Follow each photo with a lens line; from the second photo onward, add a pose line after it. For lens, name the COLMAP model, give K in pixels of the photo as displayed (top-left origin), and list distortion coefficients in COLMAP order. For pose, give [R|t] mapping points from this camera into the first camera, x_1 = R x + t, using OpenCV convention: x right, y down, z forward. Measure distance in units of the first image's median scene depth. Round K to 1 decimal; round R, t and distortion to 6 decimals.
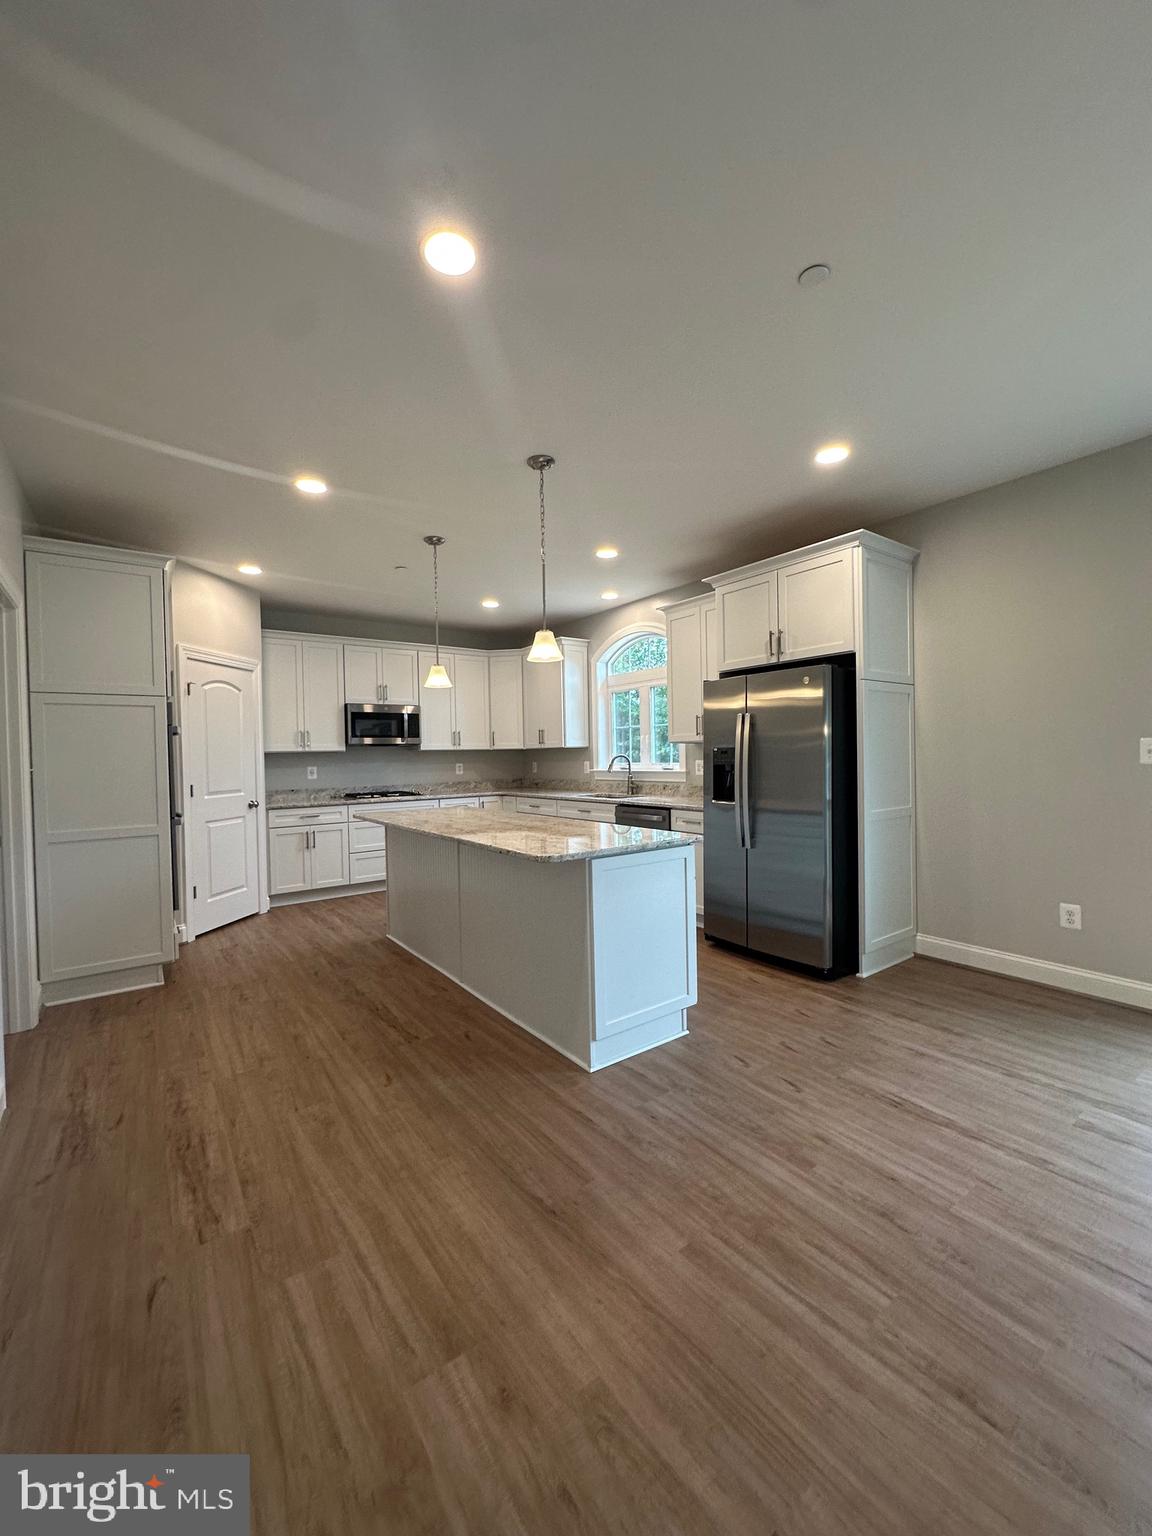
lens RADIAL K [[613.3, 0, 572.5], [0, 613.3, 766.1], [0, 0, 1]] dist [-0.003351, 0.000446]
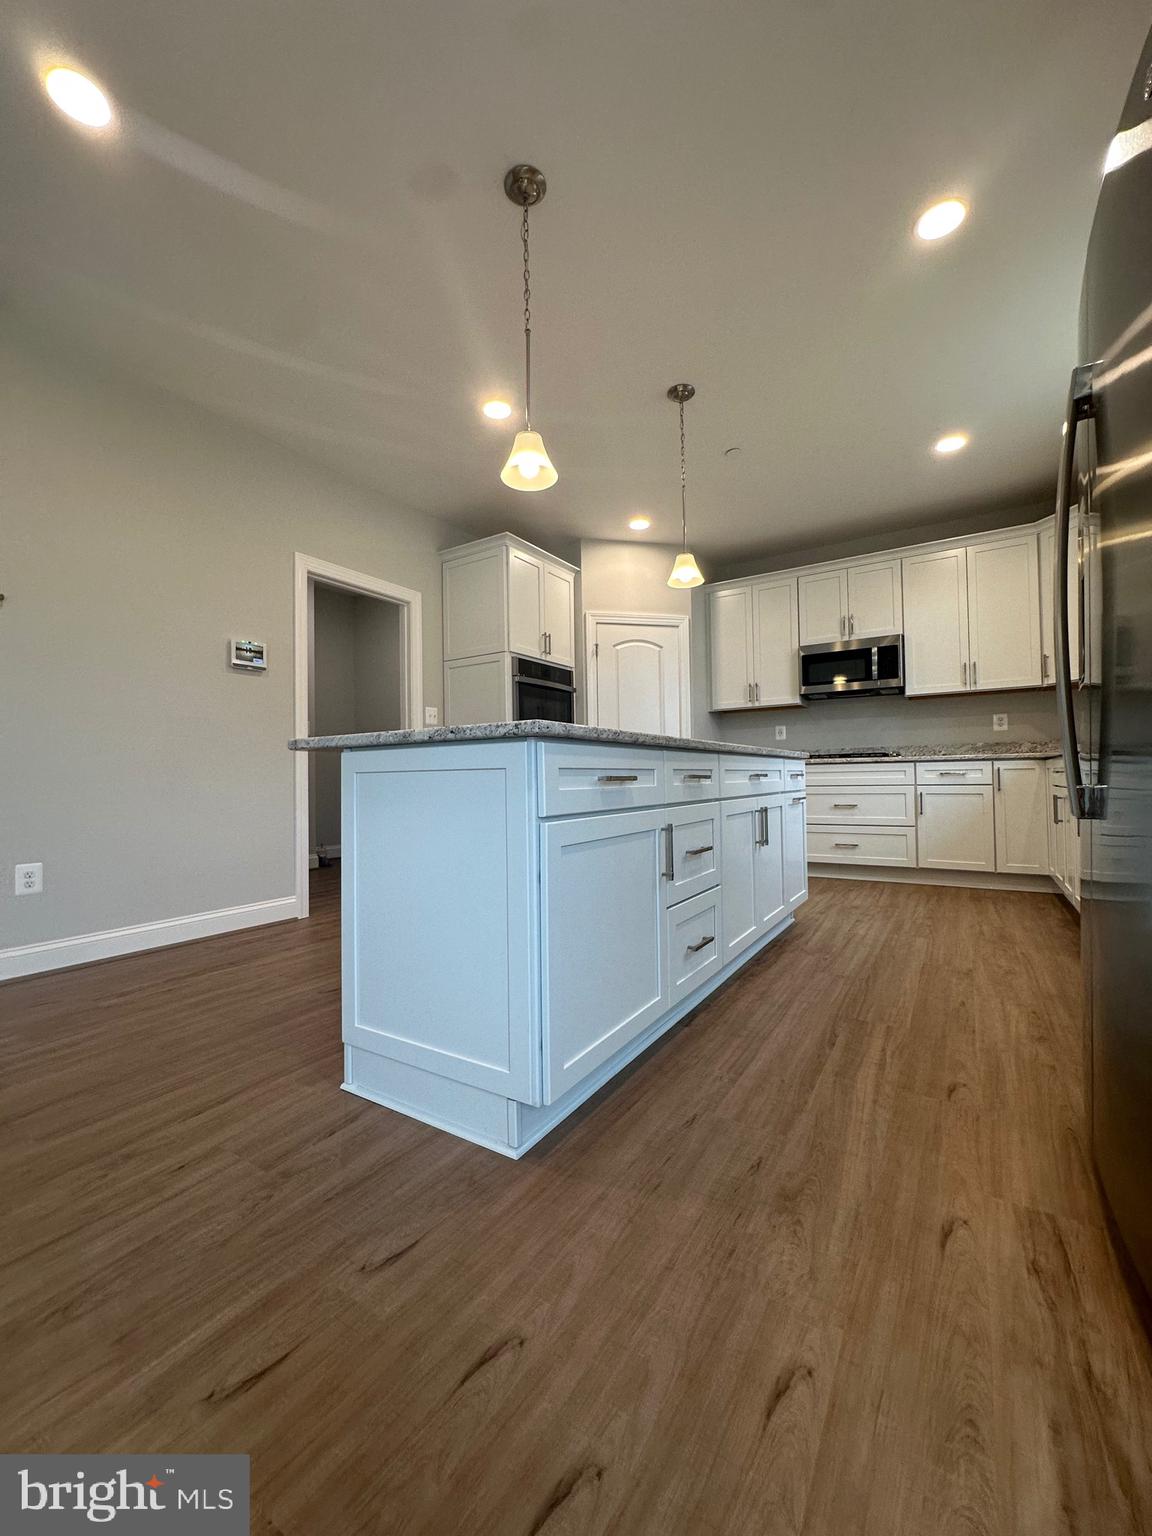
lens RADIAL K [[612.3, 0, 578.4], [0, 612.3, 767.3], [0, 0, 1]] dist [-0.005770, -0.000240]
pose [[0.372036, -0.003825, -0.928210, 0.378282], [-0.007332, 0.999948, -0.007059, 0.091416], [0.928189, 0.009432, 0.371989, 0.529939]]
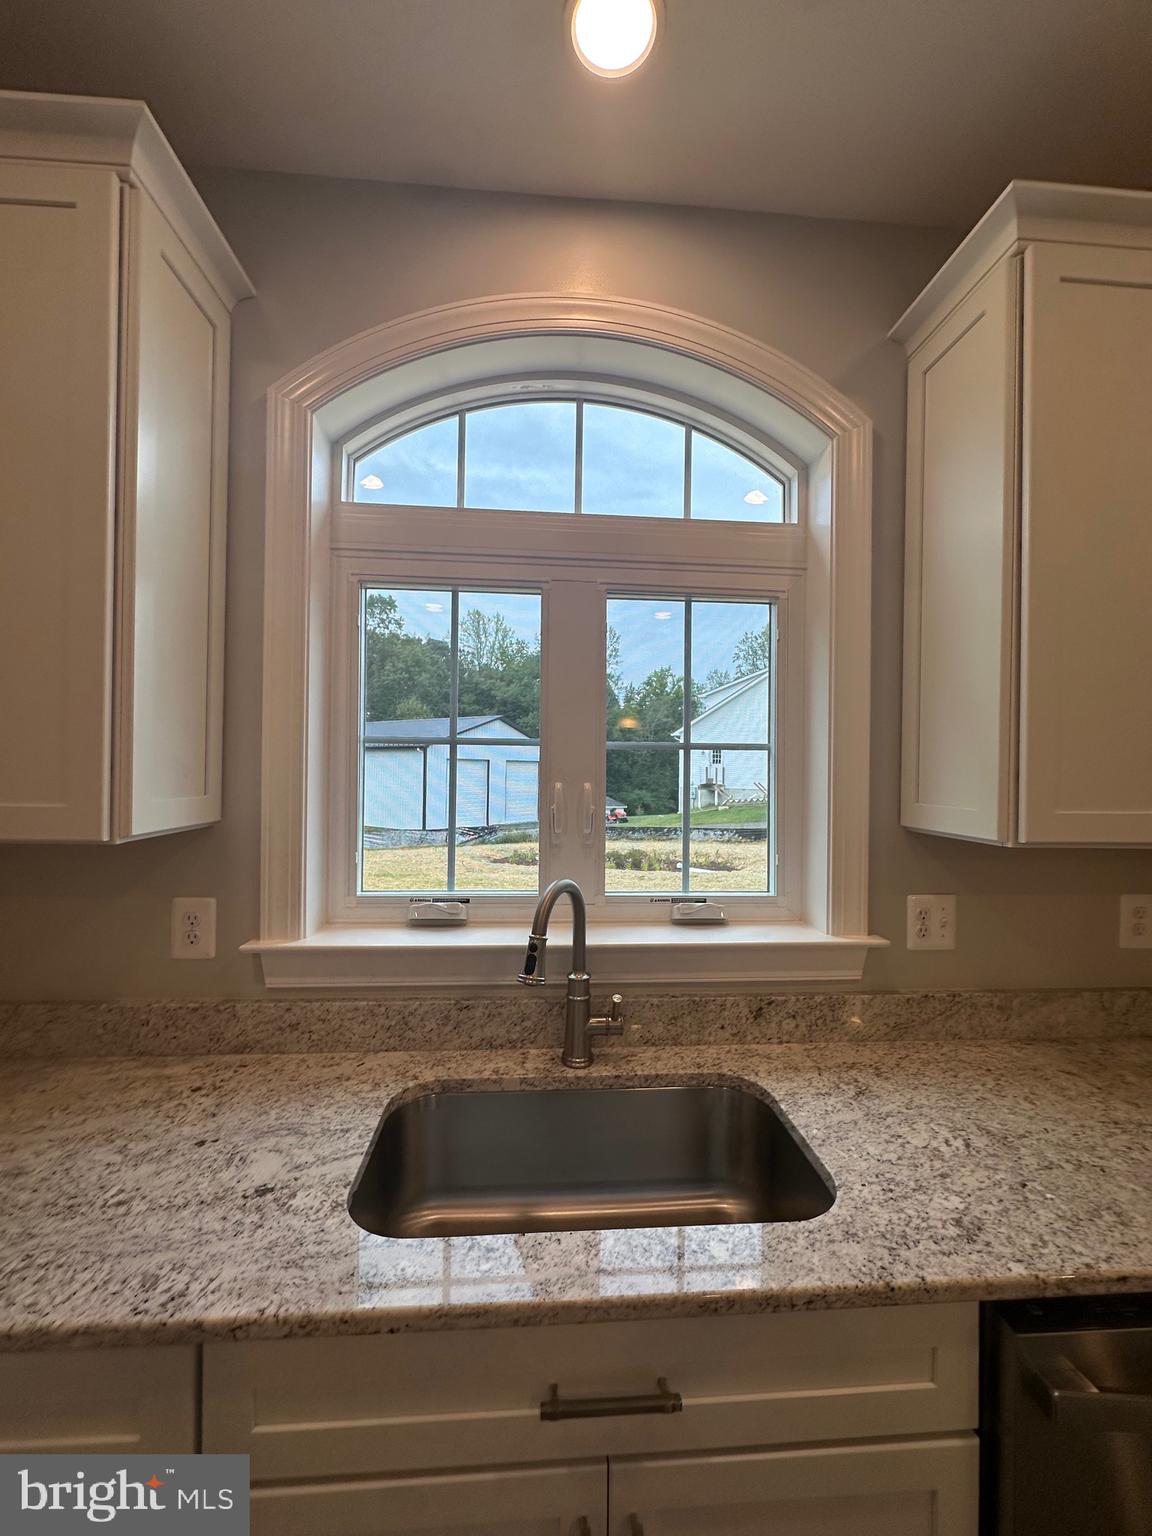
lens RADIAL K [[613.3, 0, 572.5], [0, 613.3, 766.1], [0, 0, 1]] dist [-0.003351, 0.000446]
pose [[0.527749, 0.029884, 0.848875, -0.112987], [-0.009604, 0.999527, -0.029216, -0.063007], [-0.849346, 0.007266, 0.527786, 1.109360]]
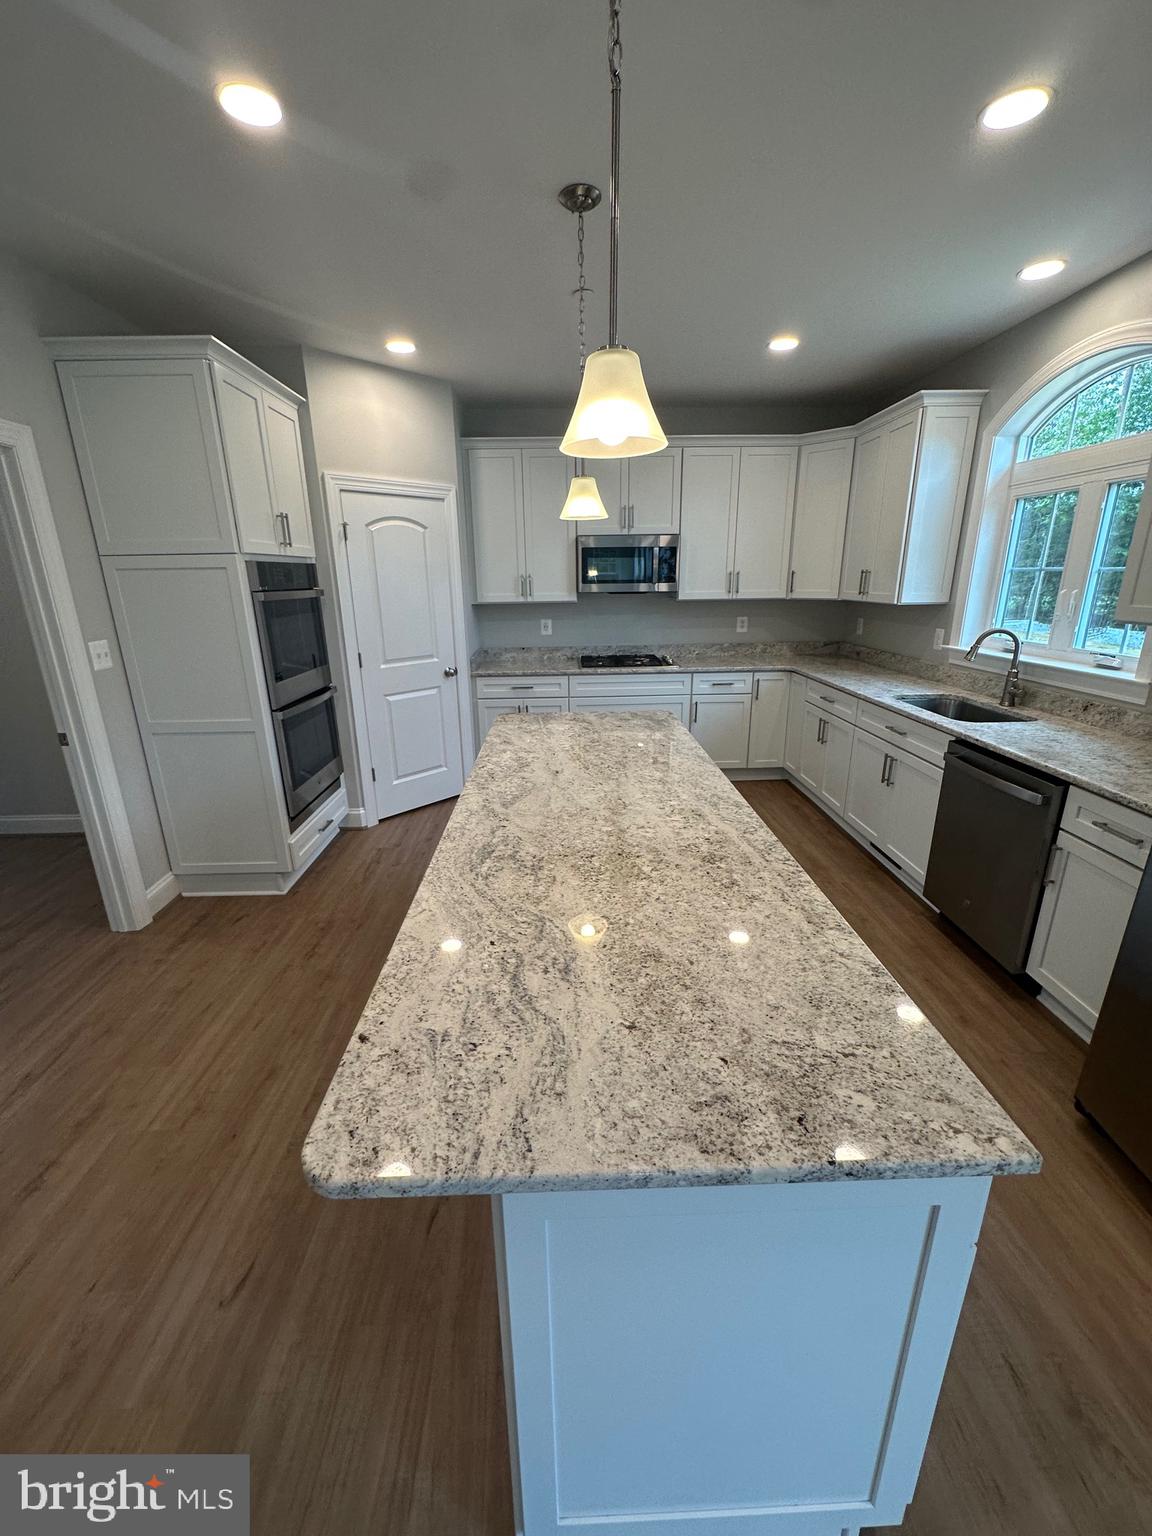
lens RADIAL K [[612.1, 0, 576.1], [0, 612.1, 765.9], [0, 0, 1]] dist [-0.002319, 0.000299]
pose [[0.826775, 0.175496, -0.534457, 0.098130], [-0.012040, 0.955393, 0.295091, -0.070036], [0.562404, -0.237539, 0.792008, 0.443538]]
